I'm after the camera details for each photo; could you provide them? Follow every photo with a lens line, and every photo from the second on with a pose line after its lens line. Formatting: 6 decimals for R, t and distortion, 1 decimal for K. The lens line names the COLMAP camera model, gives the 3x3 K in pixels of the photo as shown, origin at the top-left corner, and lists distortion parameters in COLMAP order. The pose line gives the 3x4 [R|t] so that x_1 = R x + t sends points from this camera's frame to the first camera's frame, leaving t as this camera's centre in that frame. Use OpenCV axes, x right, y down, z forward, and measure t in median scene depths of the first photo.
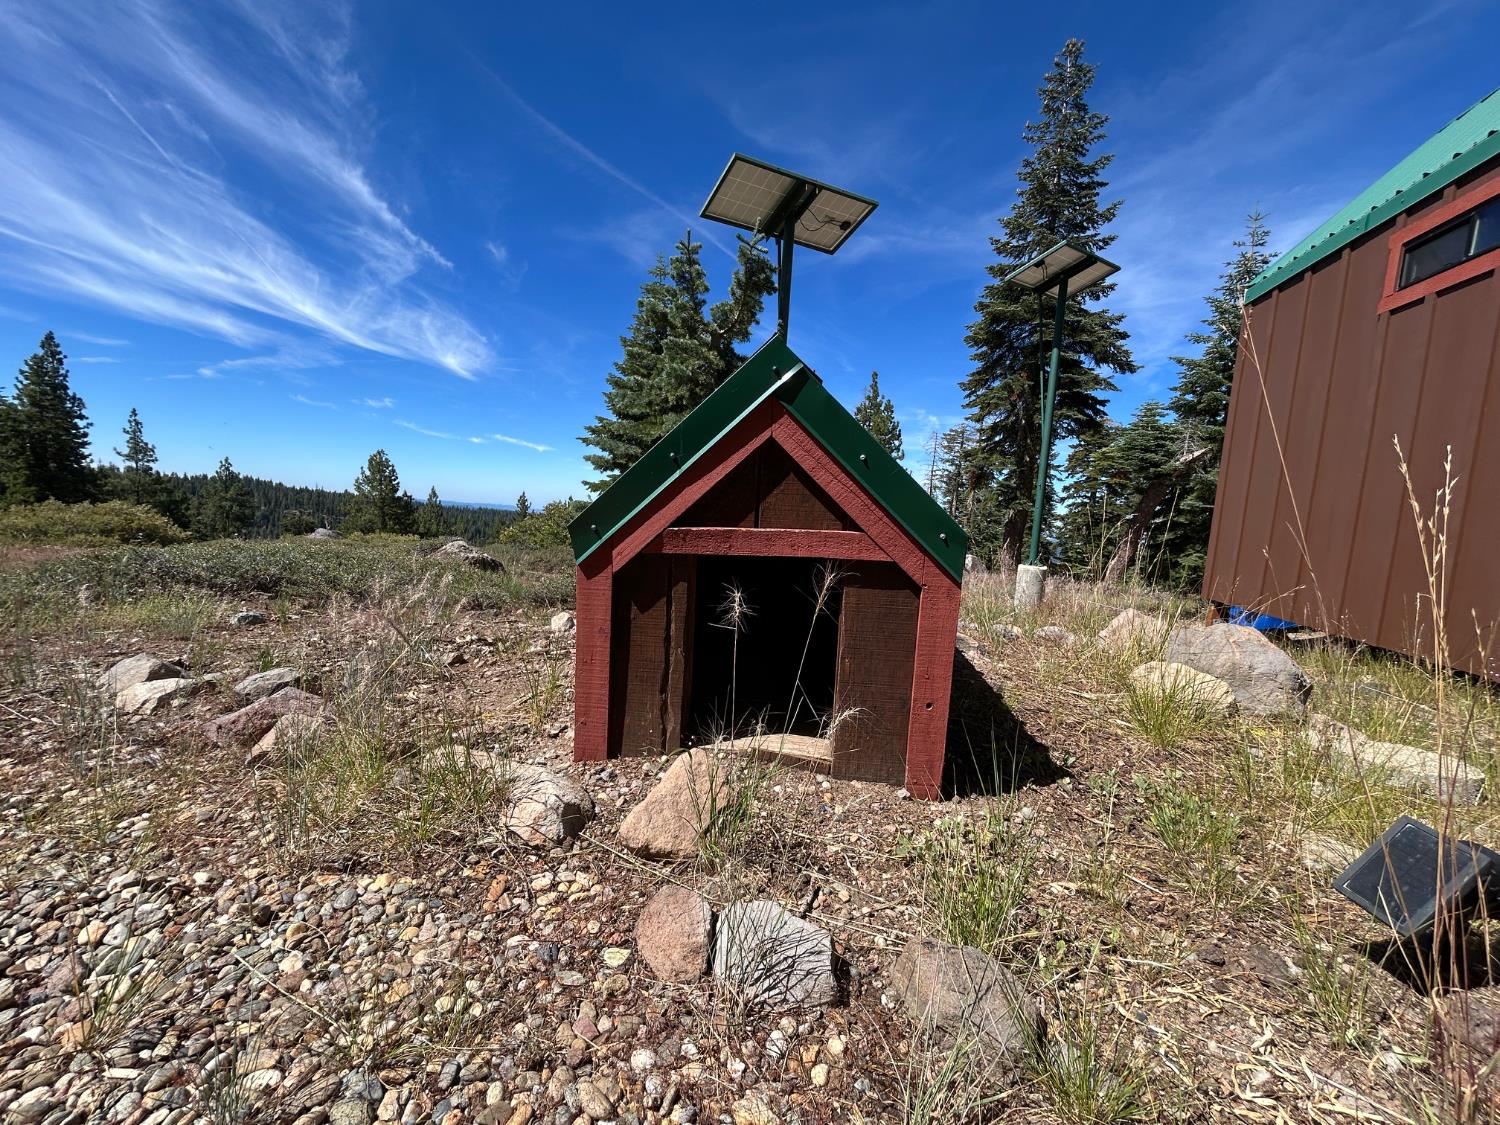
lens RADIAL K [[606.6, 0, 748.9], [0, 606.6, 560.5], [0, 0, 1]] dist [0.002360, 0.000636]
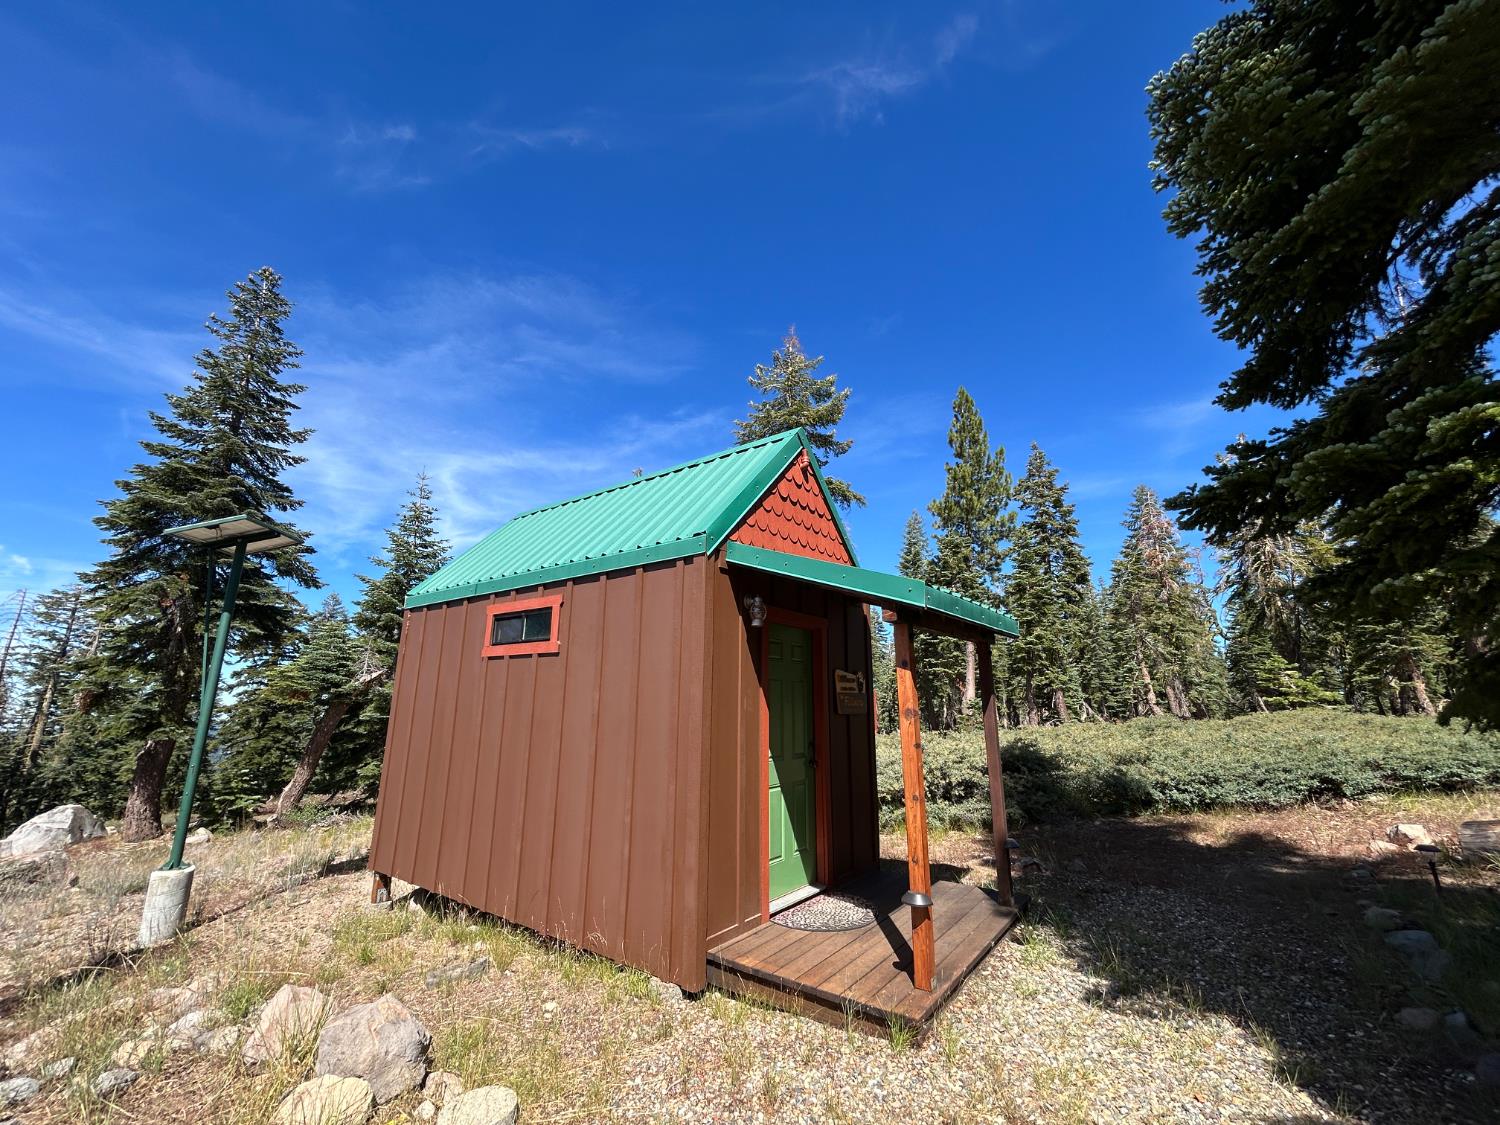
lens RADIAL K [[596.6, 0, 751.8], [0, 596.6, 559.4], [0, 0, 1]] dist [0.009917, -0.004863]
pose [[0.380353, 0.154374, 0.911867, -0.017736], [0.110604, 0.971302, -0.210570, -0.060808], [-0.918204, 0.180947, 0.352363, -0.036155]]
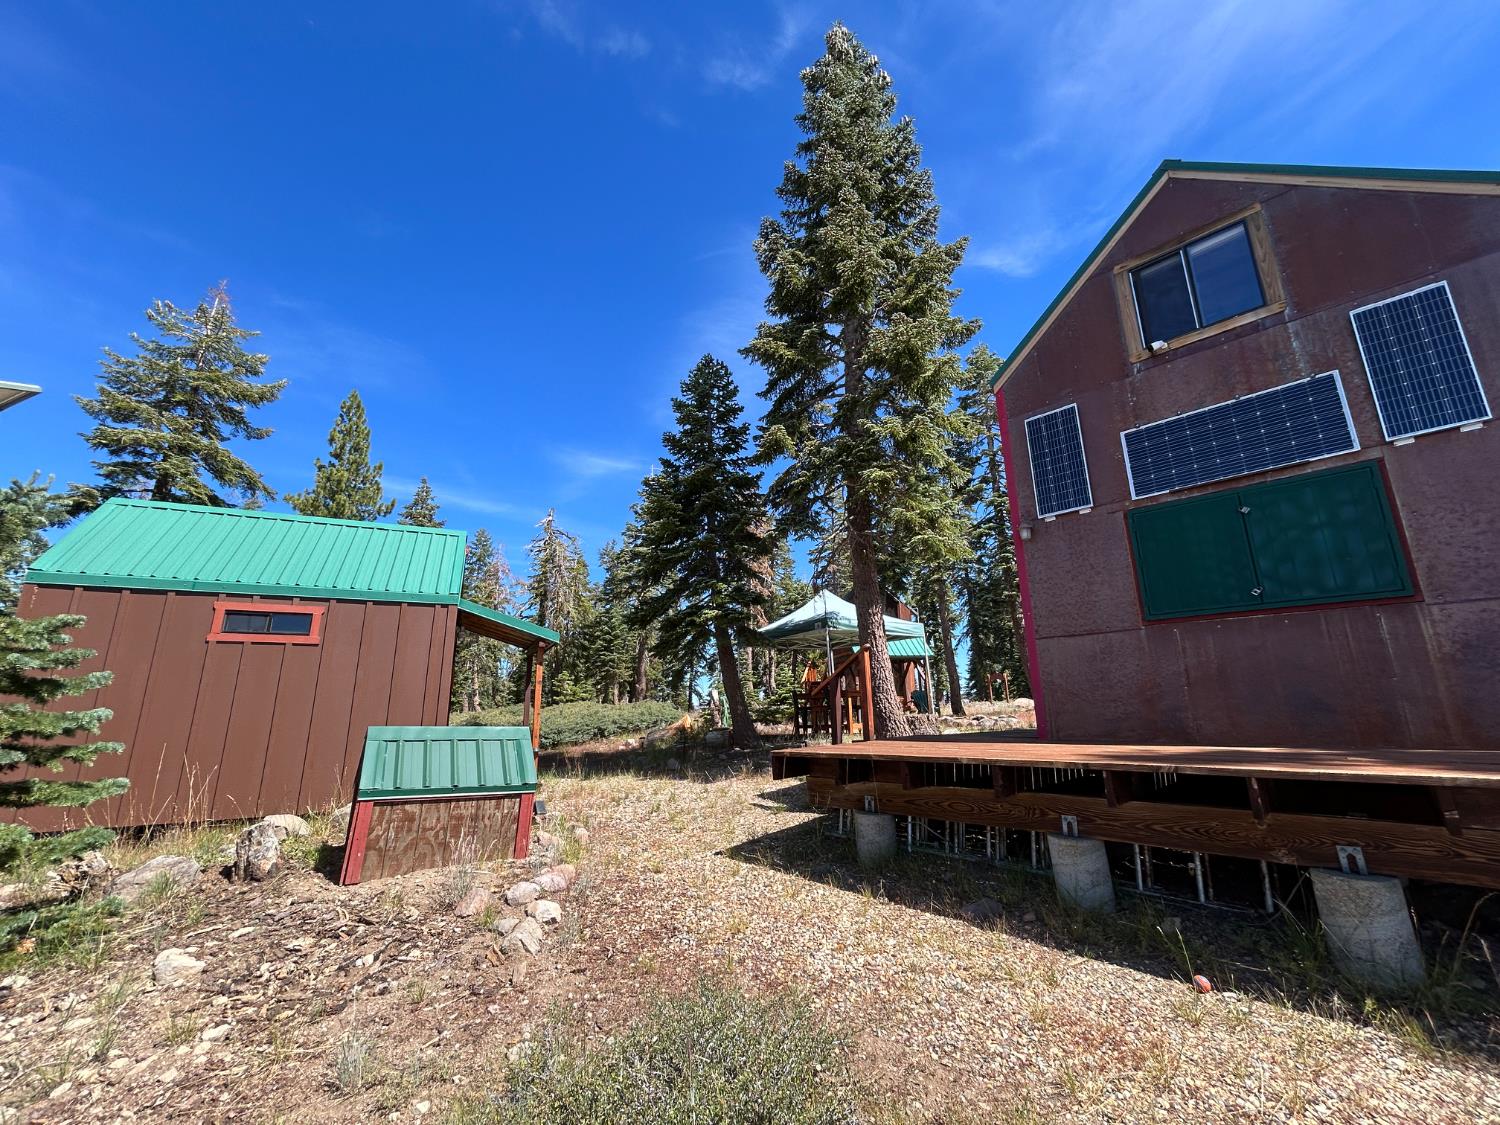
lens RADIAL K [[606.6, 0, 748.9], [0, 606.6, 560.5], [0, 0, 1]] dist [0.002360, 0.000636]
pose [[-0.633394, 0.135243, 0.761920, -0.368864], [0.052678, 0.989861, -0.131912, -0.073993], [-0.772035, -0.043416, -0.634096, 0.217641]]
